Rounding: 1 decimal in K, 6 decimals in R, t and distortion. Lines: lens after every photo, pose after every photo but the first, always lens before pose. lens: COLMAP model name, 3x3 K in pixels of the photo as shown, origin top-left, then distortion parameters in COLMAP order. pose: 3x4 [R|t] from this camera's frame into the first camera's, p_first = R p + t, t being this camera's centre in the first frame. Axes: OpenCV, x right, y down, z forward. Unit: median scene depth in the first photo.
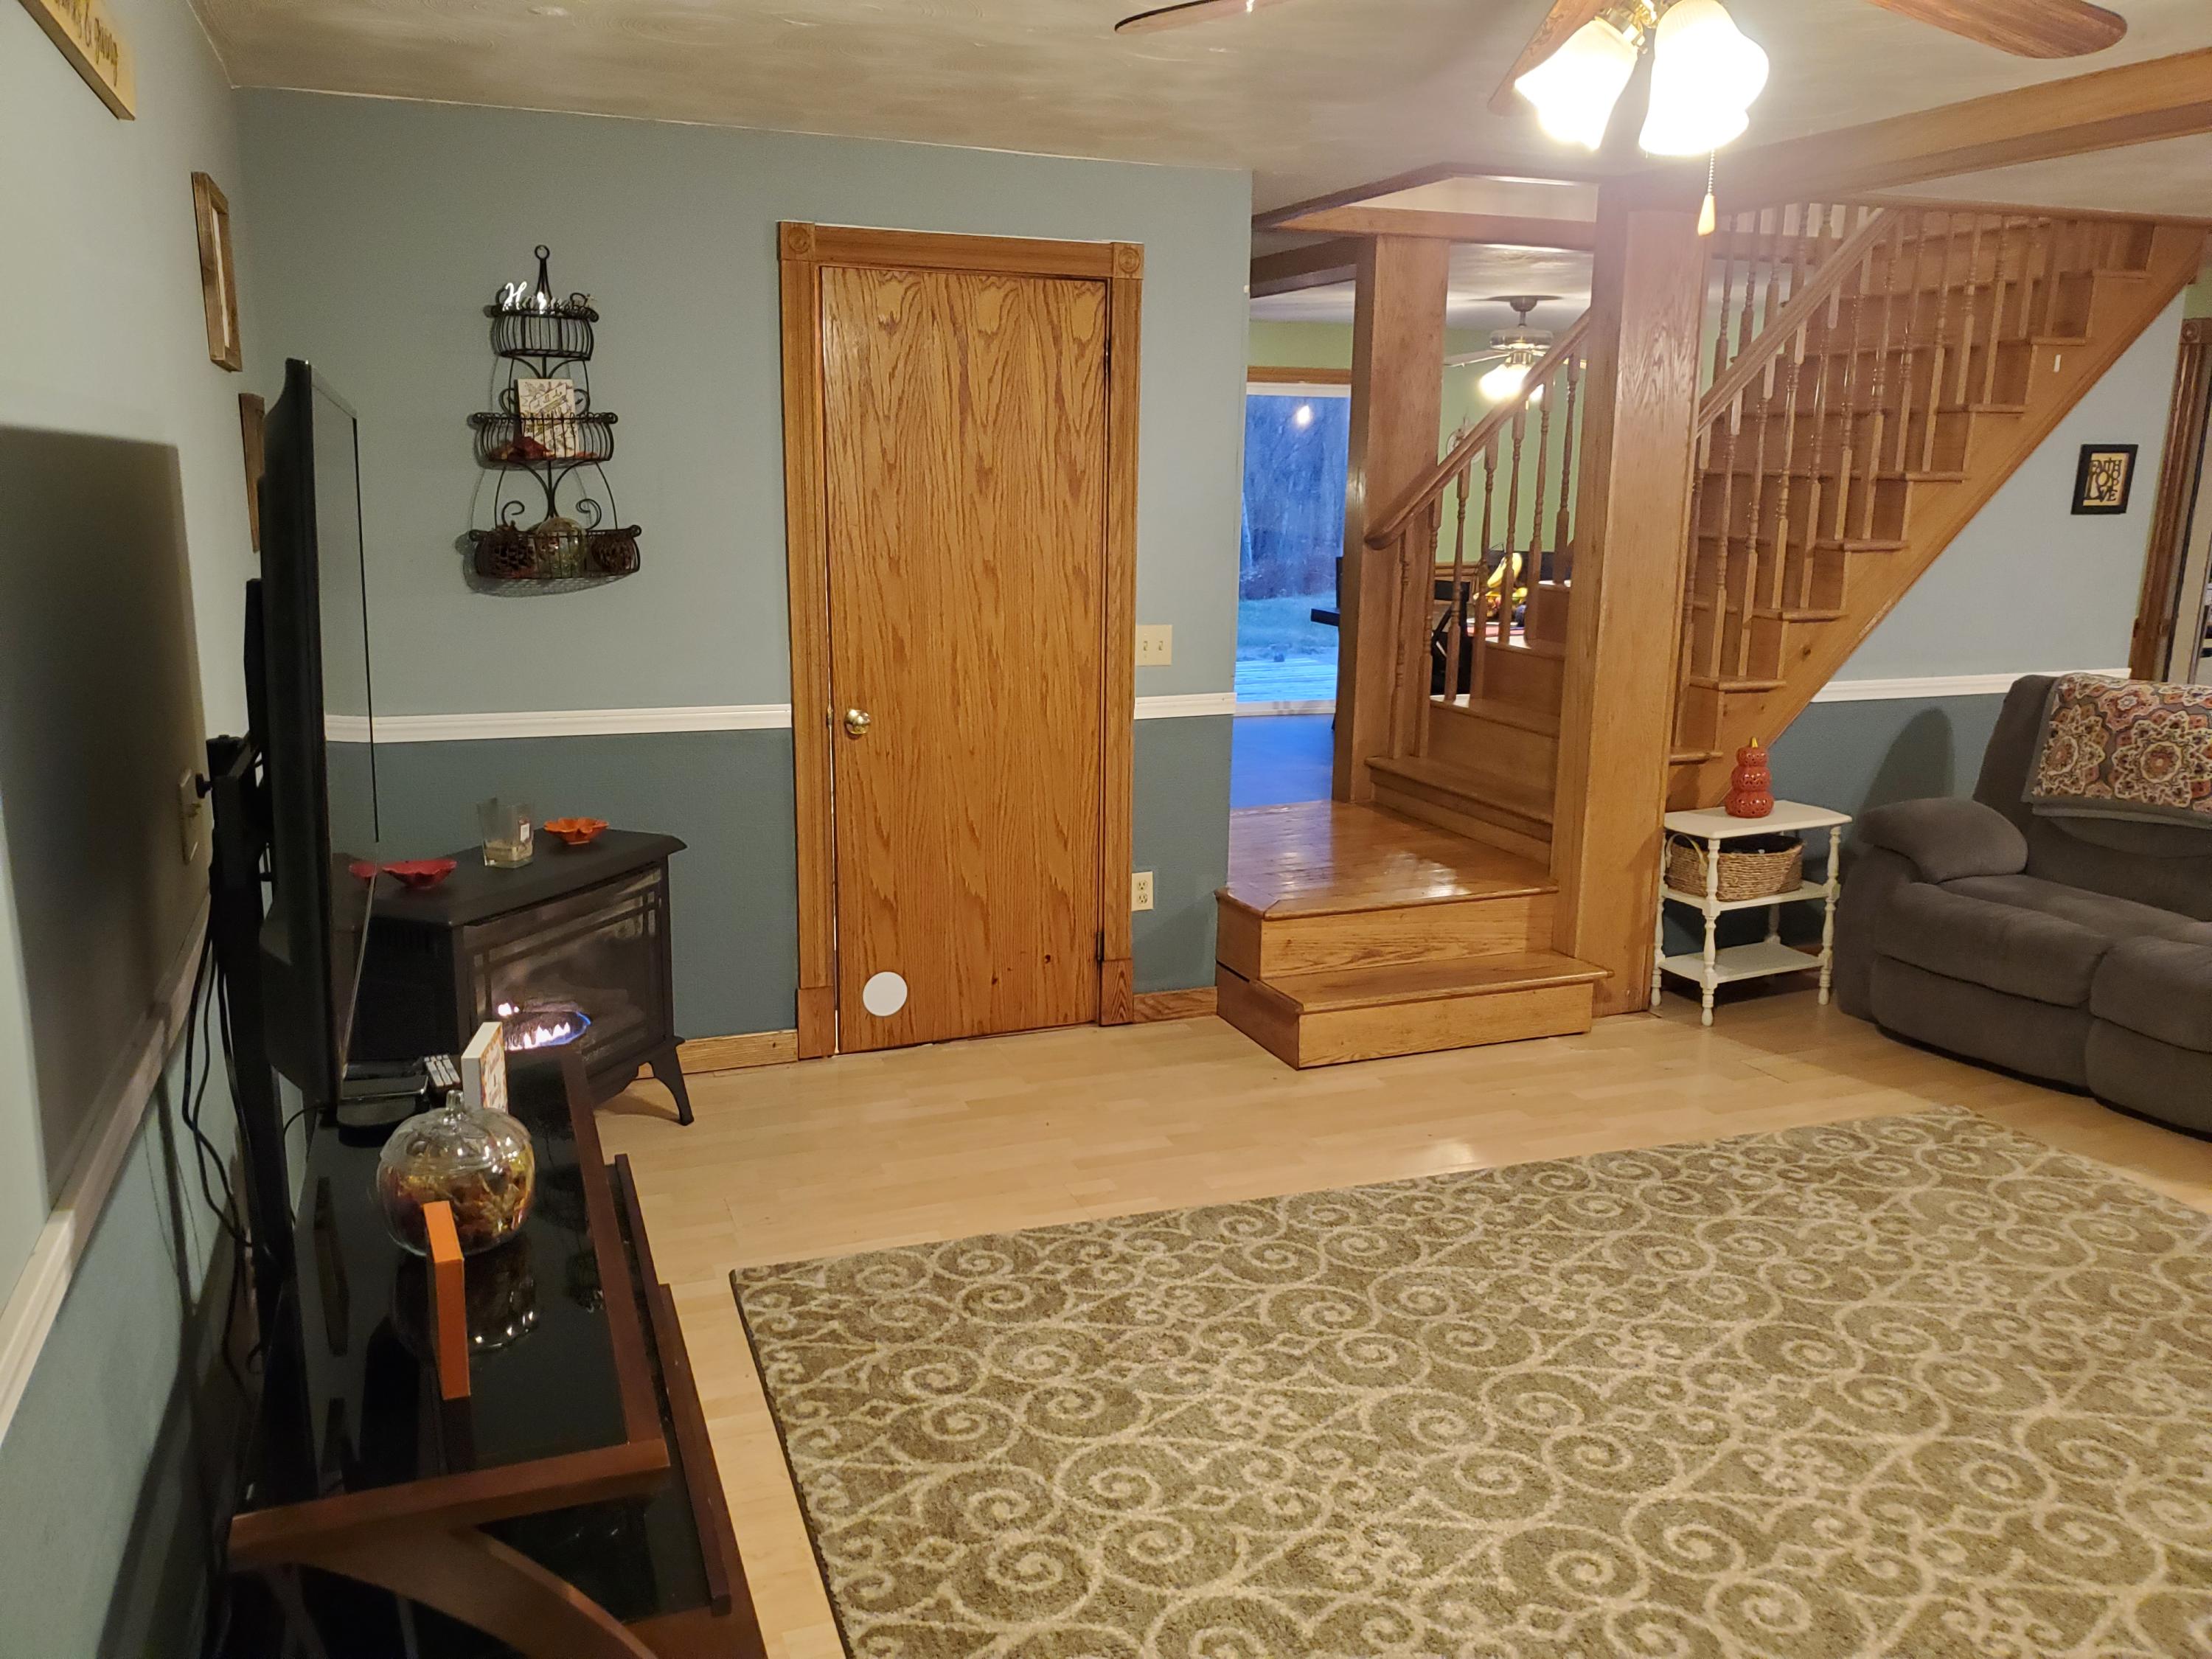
lens RADIAL K [[1676.1, 0, 1014.3], [0, 1676.1, 914.3], [0, 0, 1]] dist [-0.004568, -0.014046]
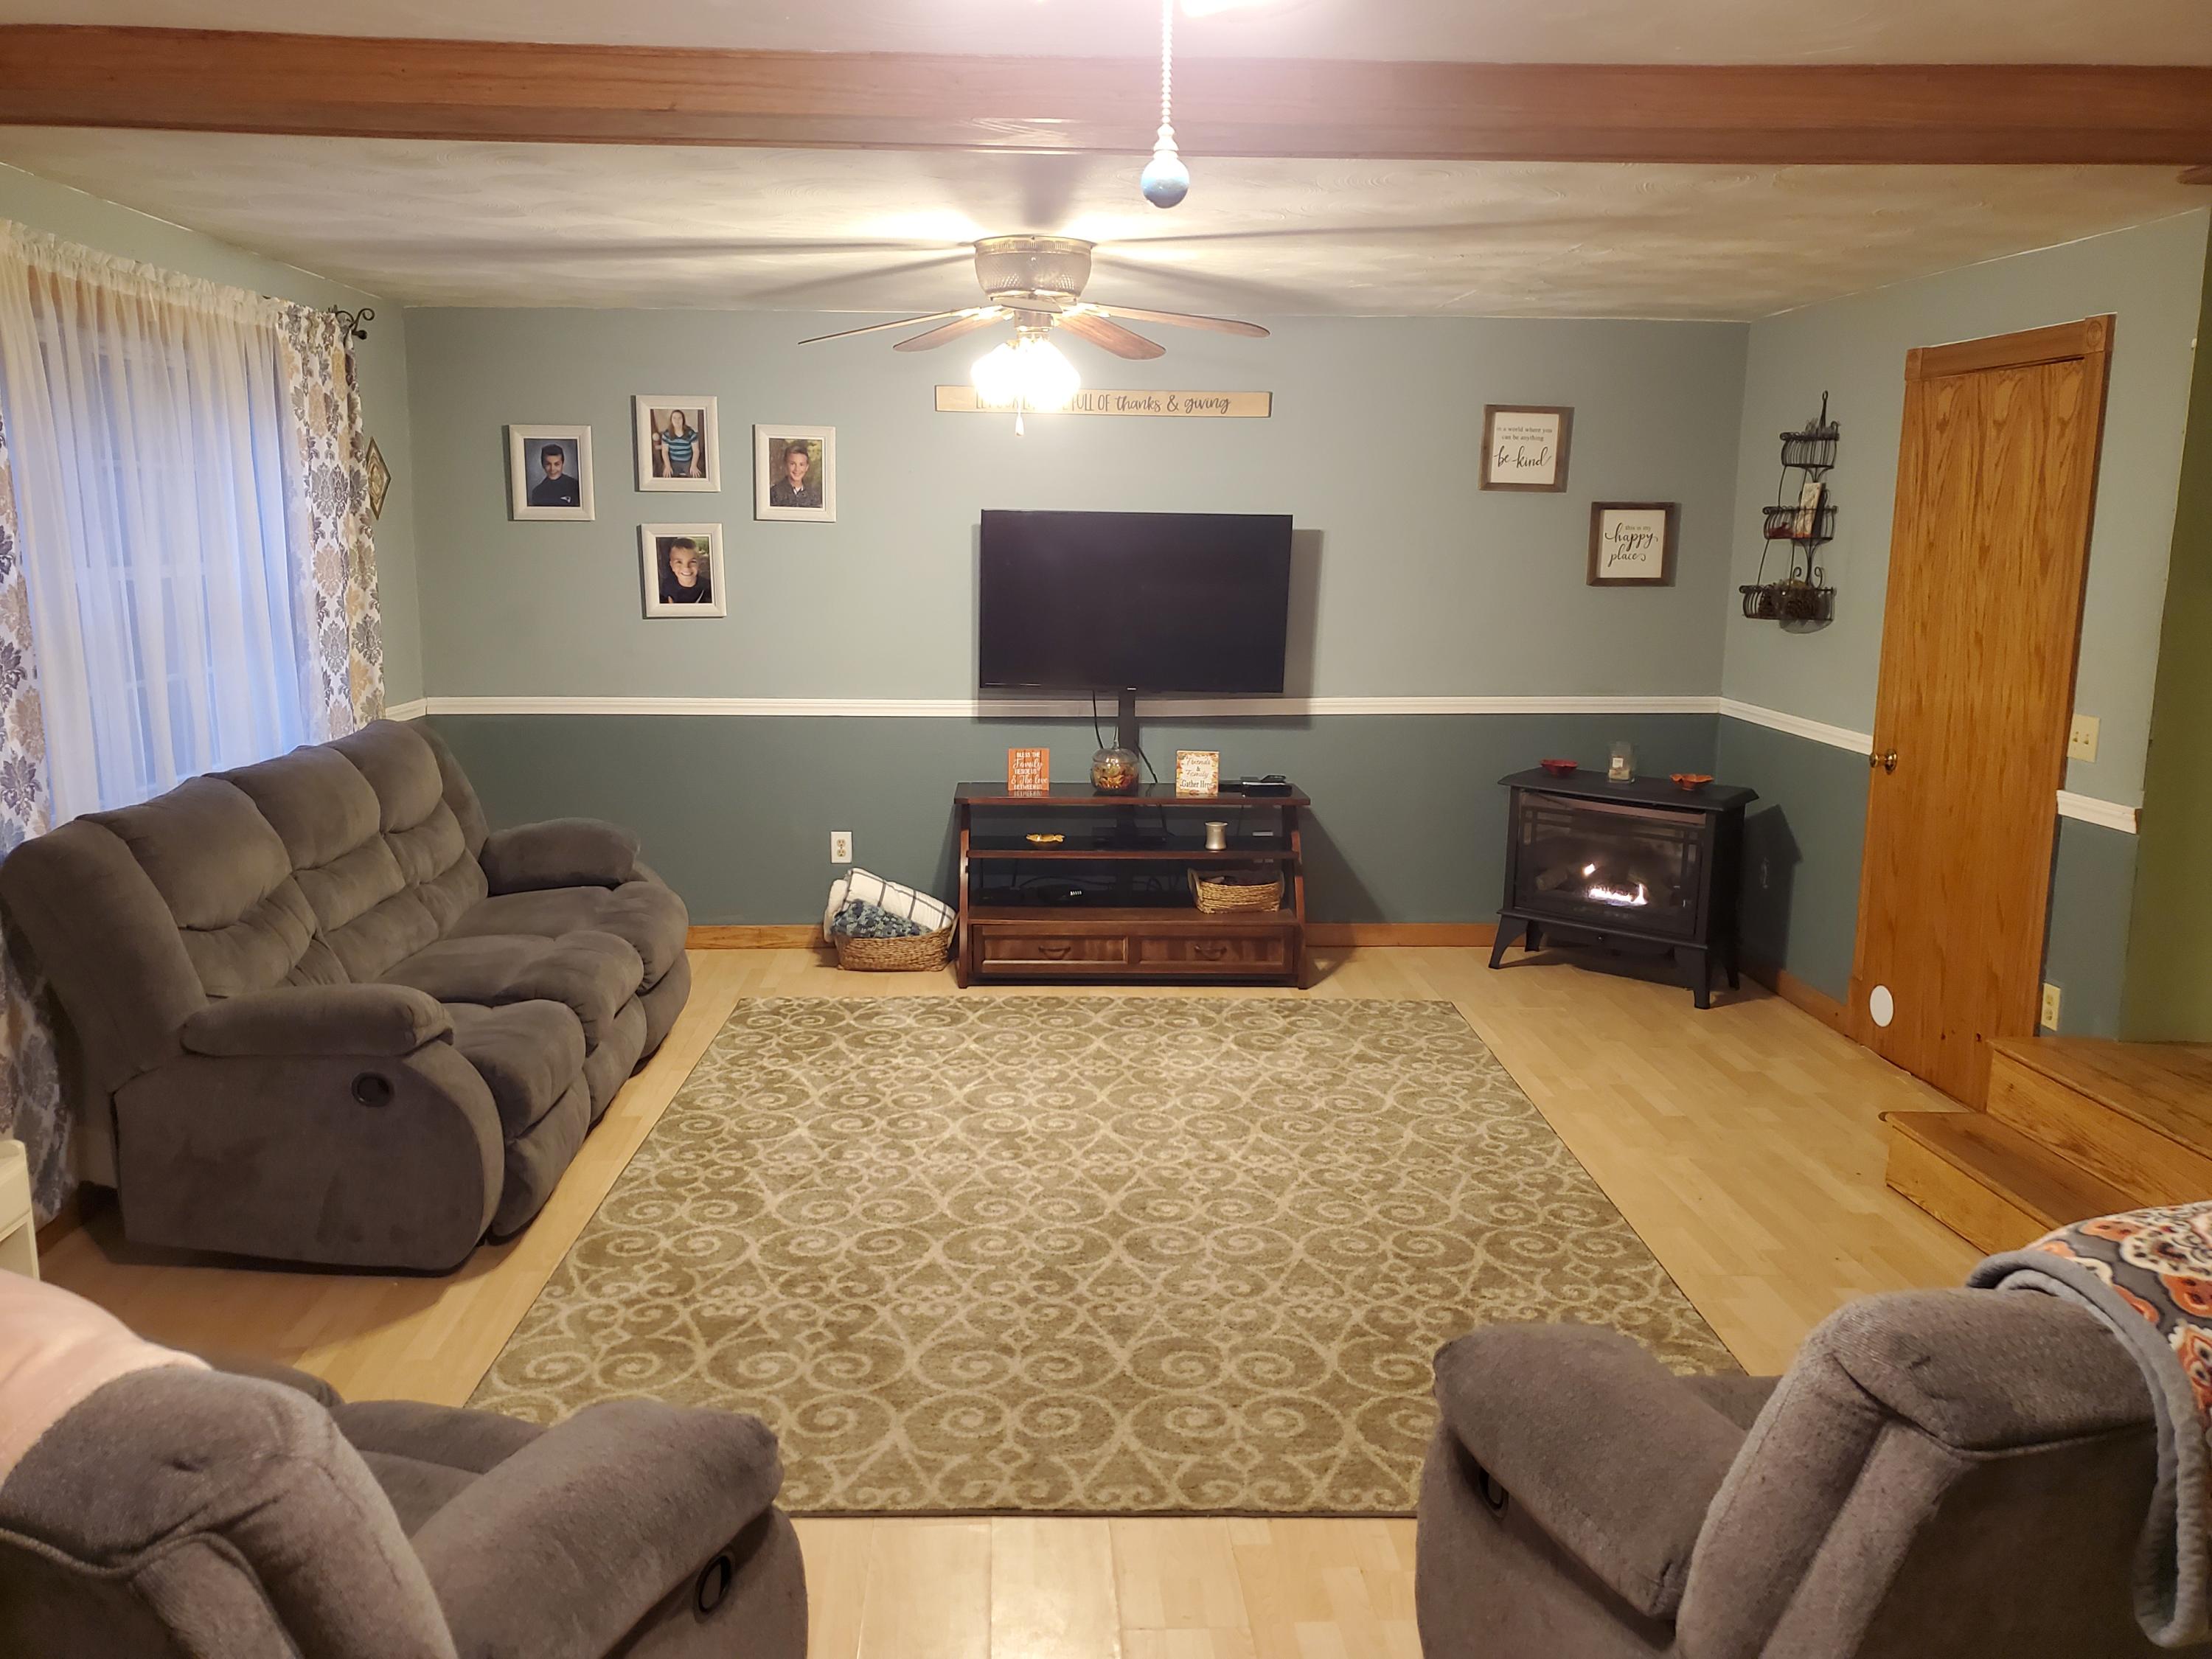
lens RADIAL K [[1676.1, 0, 1098.3], [0, 1676.1, 834.1], [0, 0, 1]] dist [-0.004568, -0.014046]
pose [[-0.278304, 0.162266, -0.946687, 1.202602], [-0.260136, 0.936055, 0.236918, -0.204548], [0.924595, 0.312203, -0.218297, 0.785368]]
